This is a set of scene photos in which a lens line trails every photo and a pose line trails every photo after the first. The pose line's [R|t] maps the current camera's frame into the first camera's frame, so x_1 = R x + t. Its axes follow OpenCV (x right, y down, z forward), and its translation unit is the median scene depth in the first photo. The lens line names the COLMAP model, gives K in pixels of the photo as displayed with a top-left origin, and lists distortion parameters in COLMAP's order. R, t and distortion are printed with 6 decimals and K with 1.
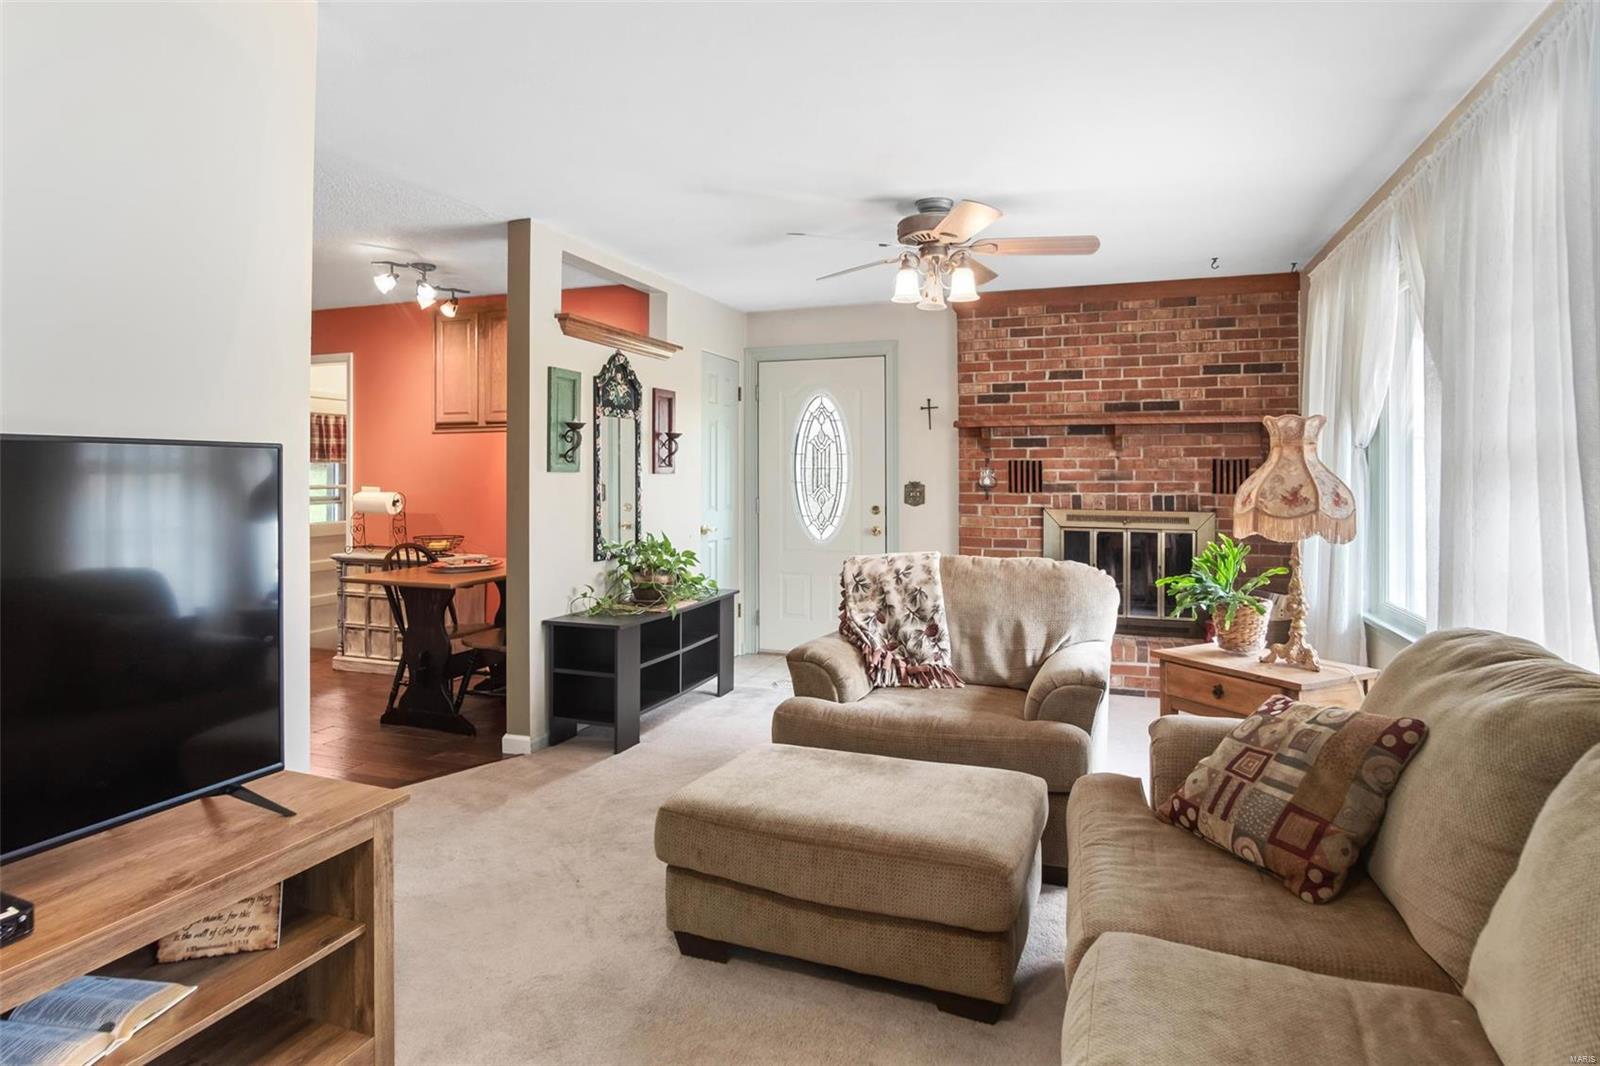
lens RADIAL K [[869.0, 0, 814.5], [0, 869.0, 480.1], [0, 0, 1]] dist [-0.026564, 0.008060]
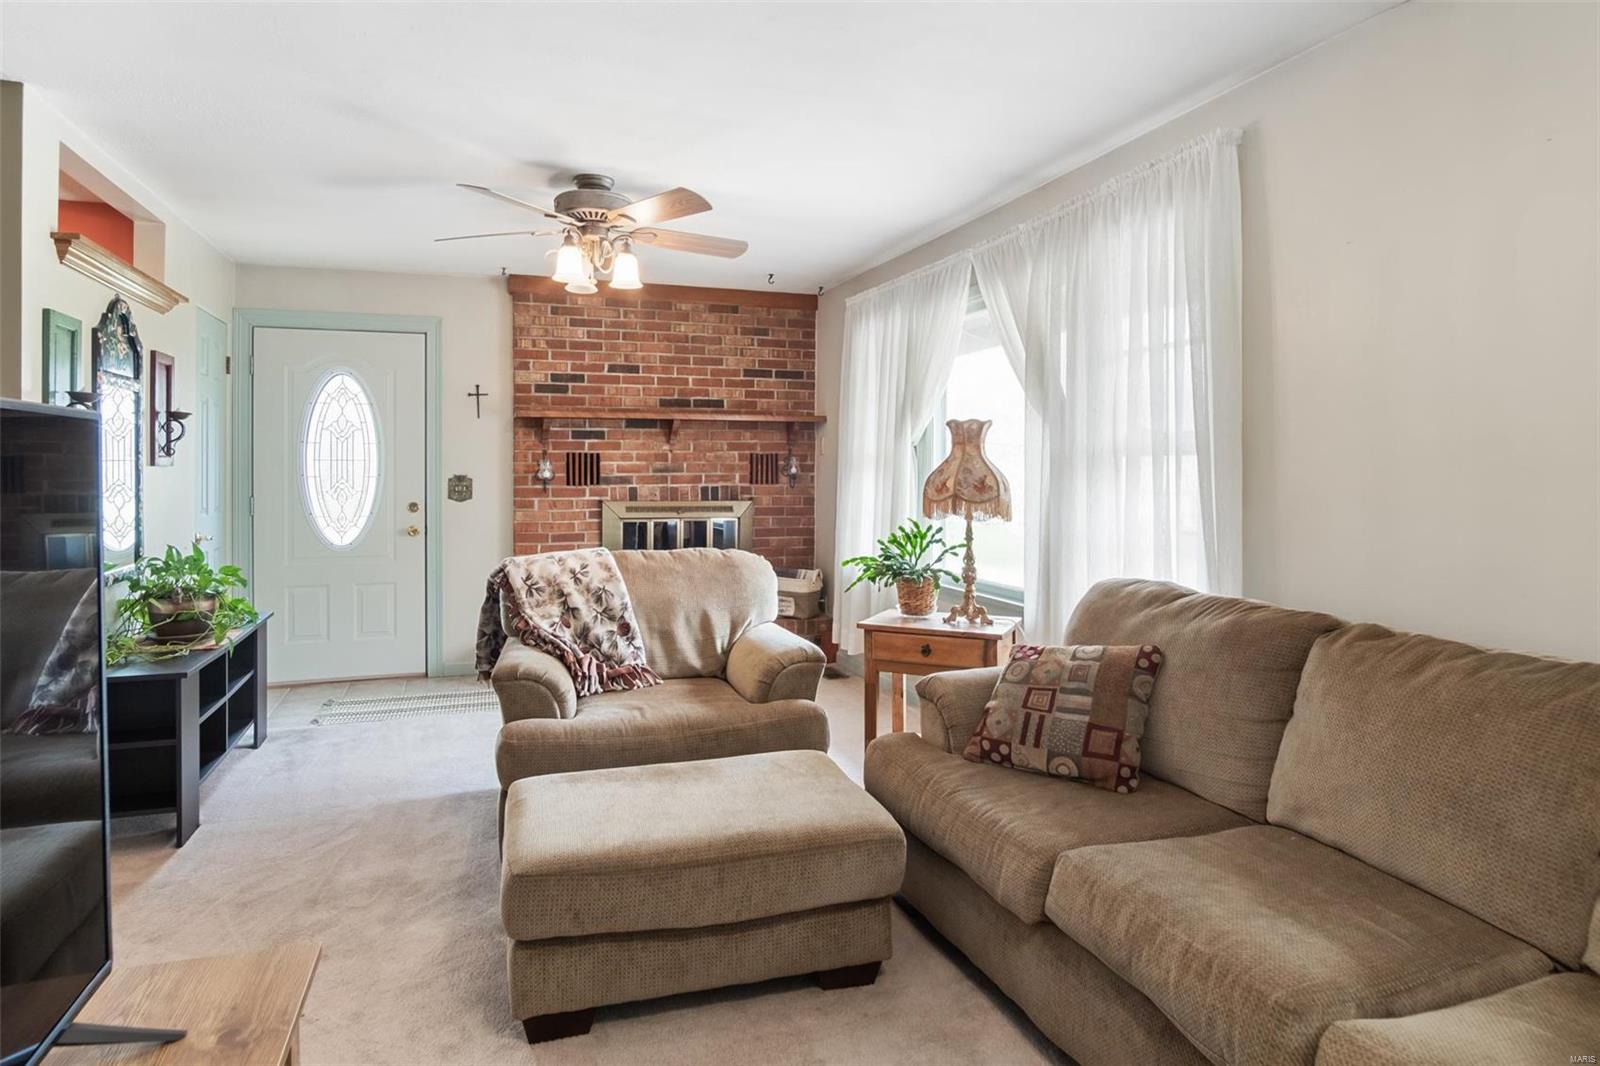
lens RADIAL K [[869.0, 0, 780.7], [0, 869.0, 484.4], [0, 0, 1]] dist [-0.026564, 0.008060]
pose [[0.793181, -0.011809, 0.608871, -0.311853], [0.003635, 0.999886, 0.014658, -0.000613], [-0.608975, -0.009413, 0.793134, 0.136068]]
